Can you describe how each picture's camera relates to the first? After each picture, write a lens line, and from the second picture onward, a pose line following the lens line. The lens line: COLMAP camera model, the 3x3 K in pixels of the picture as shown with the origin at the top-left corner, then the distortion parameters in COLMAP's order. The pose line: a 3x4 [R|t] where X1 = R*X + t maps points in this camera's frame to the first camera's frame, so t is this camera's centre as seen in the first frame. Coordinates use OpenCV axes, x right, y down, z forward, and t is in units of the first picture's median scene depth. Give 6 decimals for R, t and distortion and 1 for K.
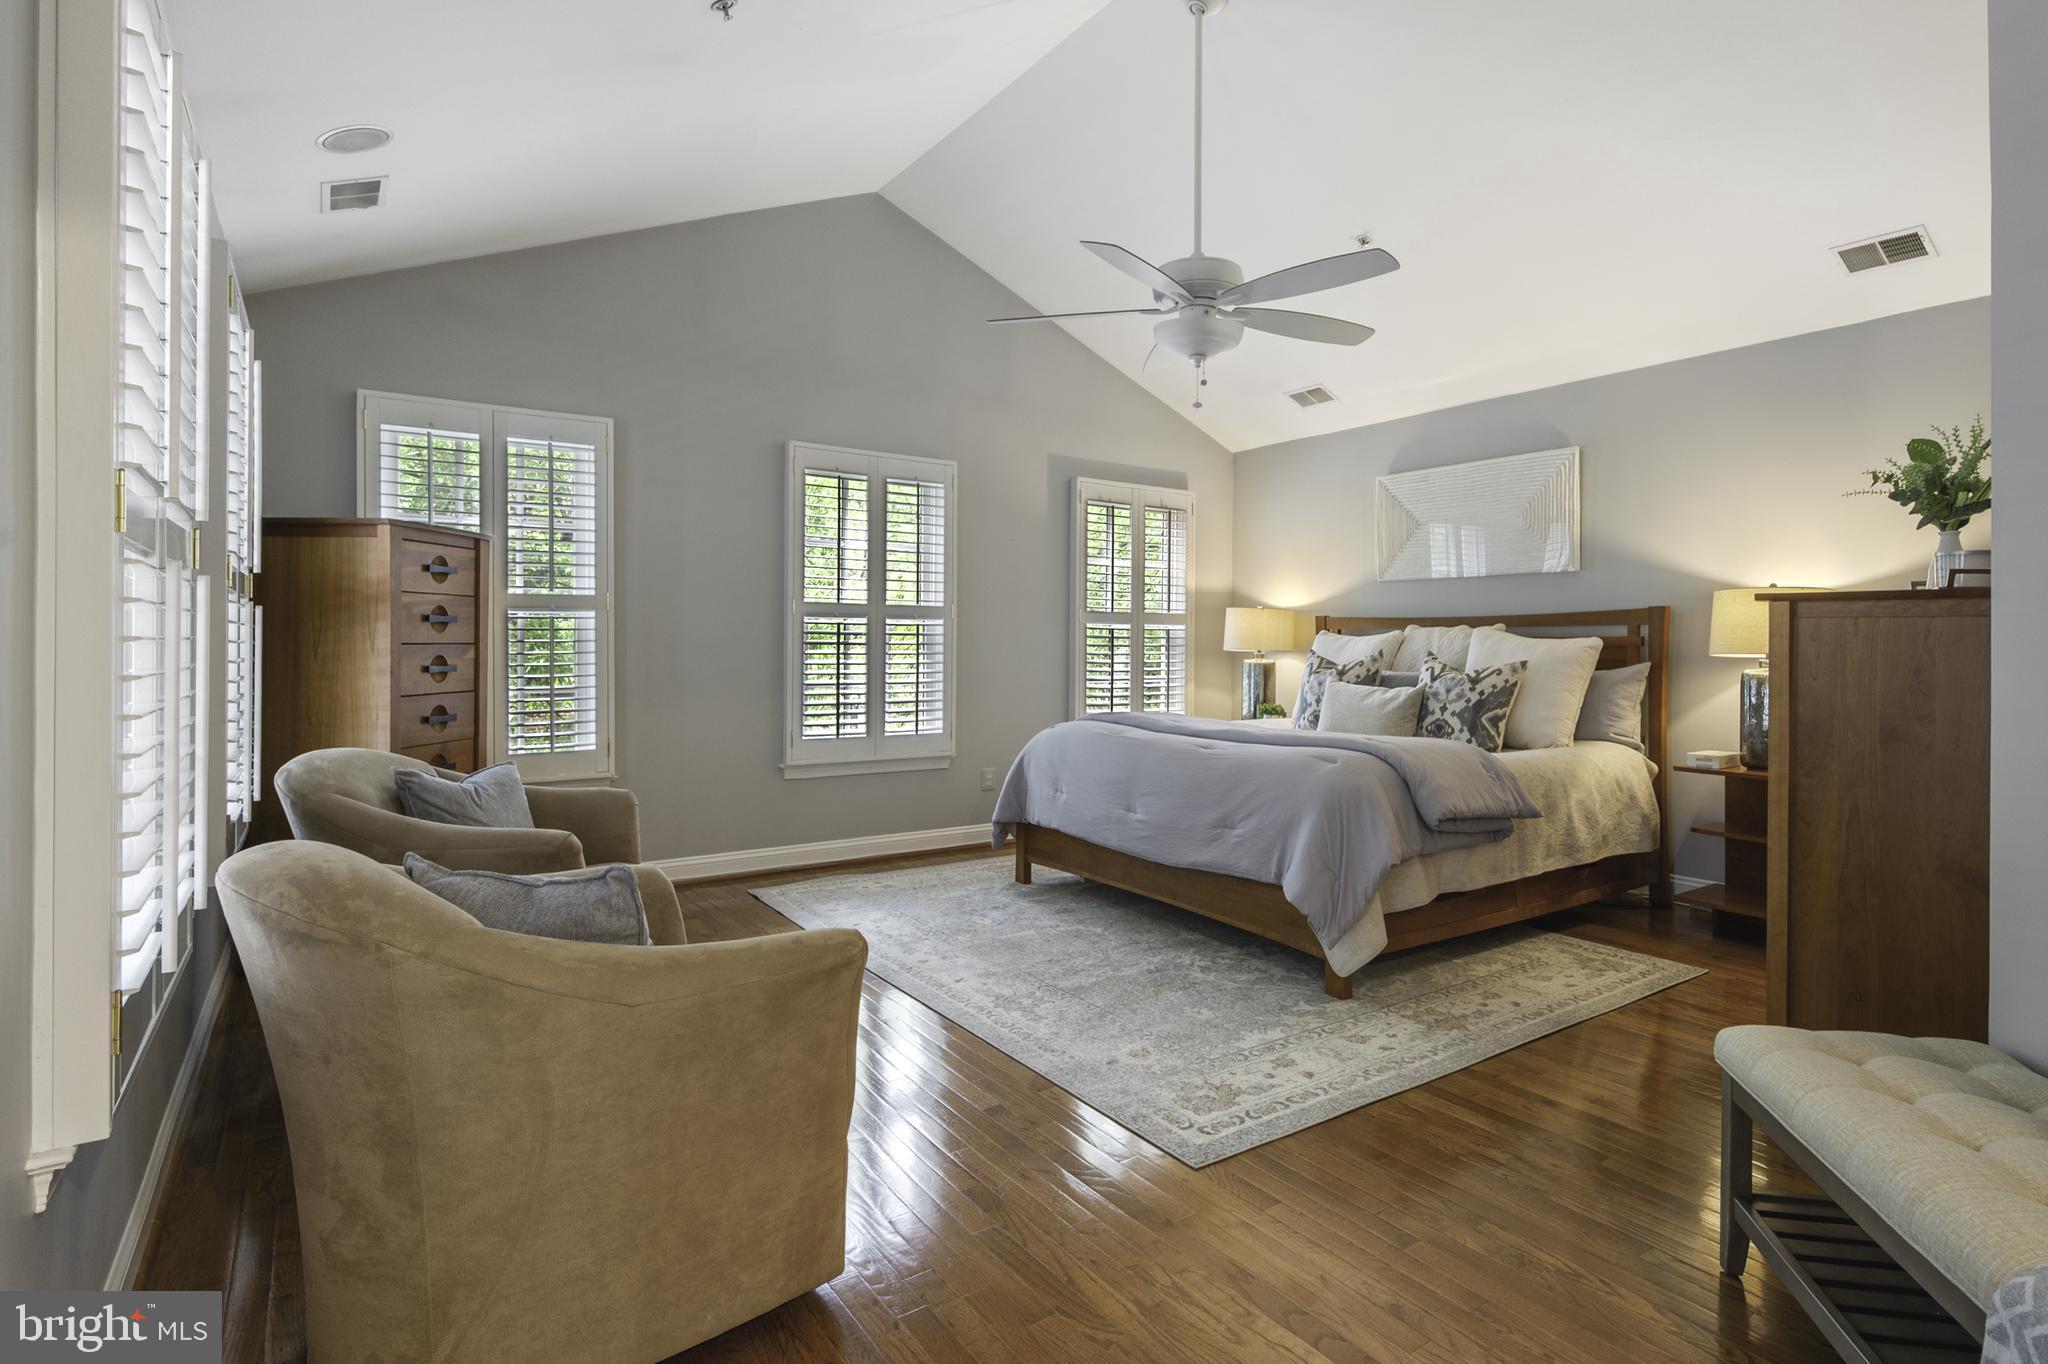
lens RADIAL K [[1036.5, 0, 1096.2], [0, 1036.5, 645.2], [0, 0, 1]] dist [0.000029, 0.000495]
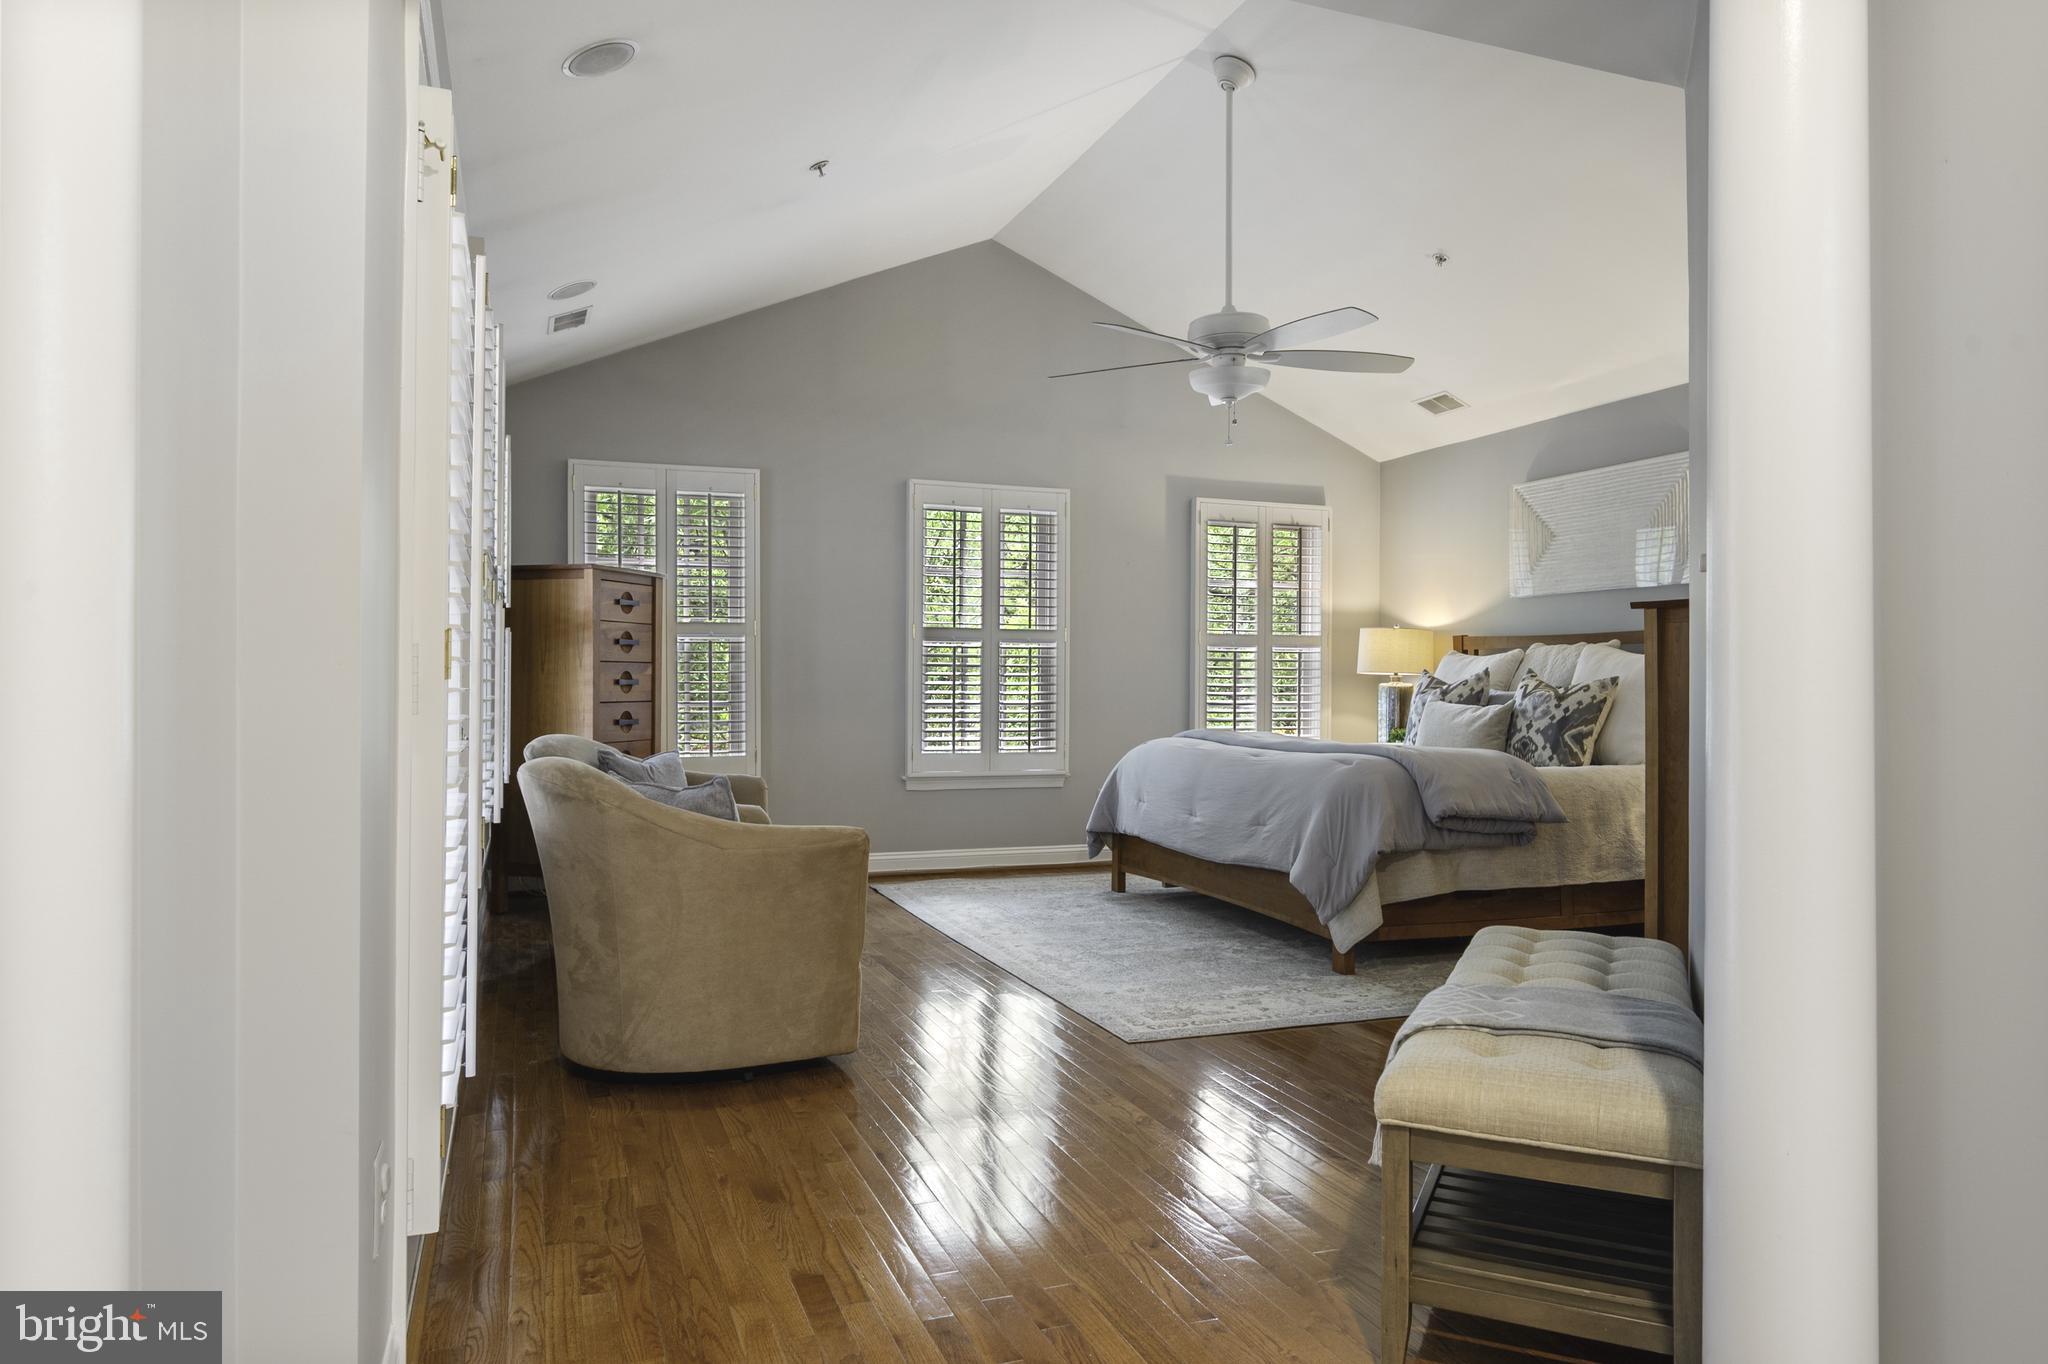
lens RADIAL K [[1303.0, 0, 1024.0], [0, 1303.0, 682.0], [0, 0, 1]] dist [0.002099, 0.000070]
pose [[0.964095, -0.002179, -0.265548, 0.226480], [0.001028, 0.999989, -0.004471, 0.027560], [0.265555, 0.004038, 0.964087, -0.357214]]
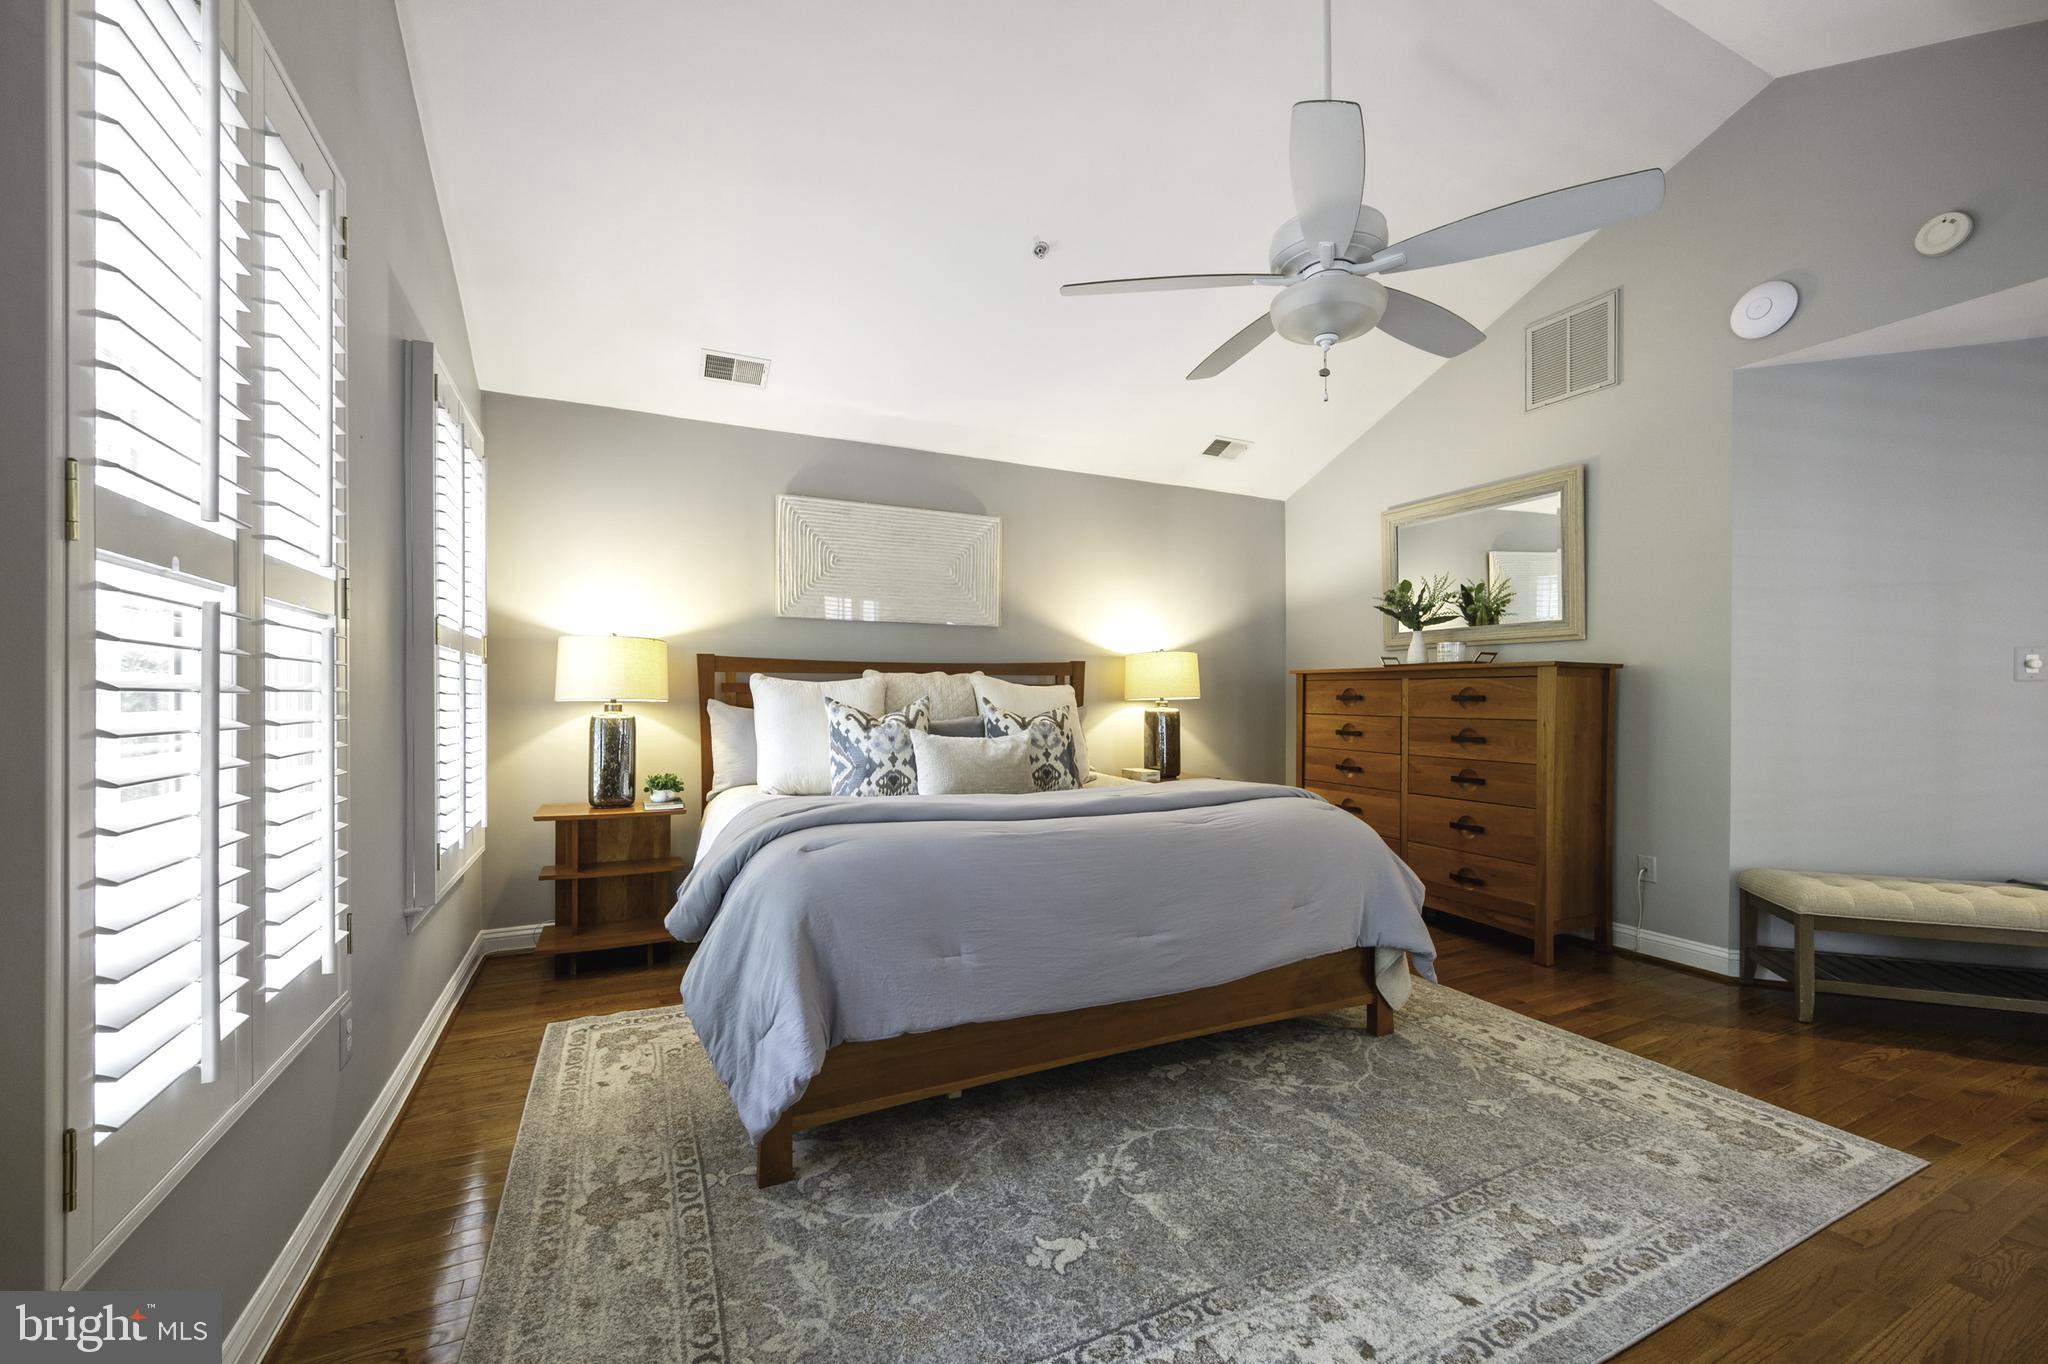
lens RADIAL K [[819.3, 0, 1022.8], [0, 819.3, 694.0], [0, 0, 1]] dist [-0.000237, -0.000103]
pose [[0.179086, -0.003030, 0.983829, -0.515681], [0.001091, 0.999995, 0.002881, -0.000236], [-0.983833, 0.000558, 0.179088, 0.988150]]
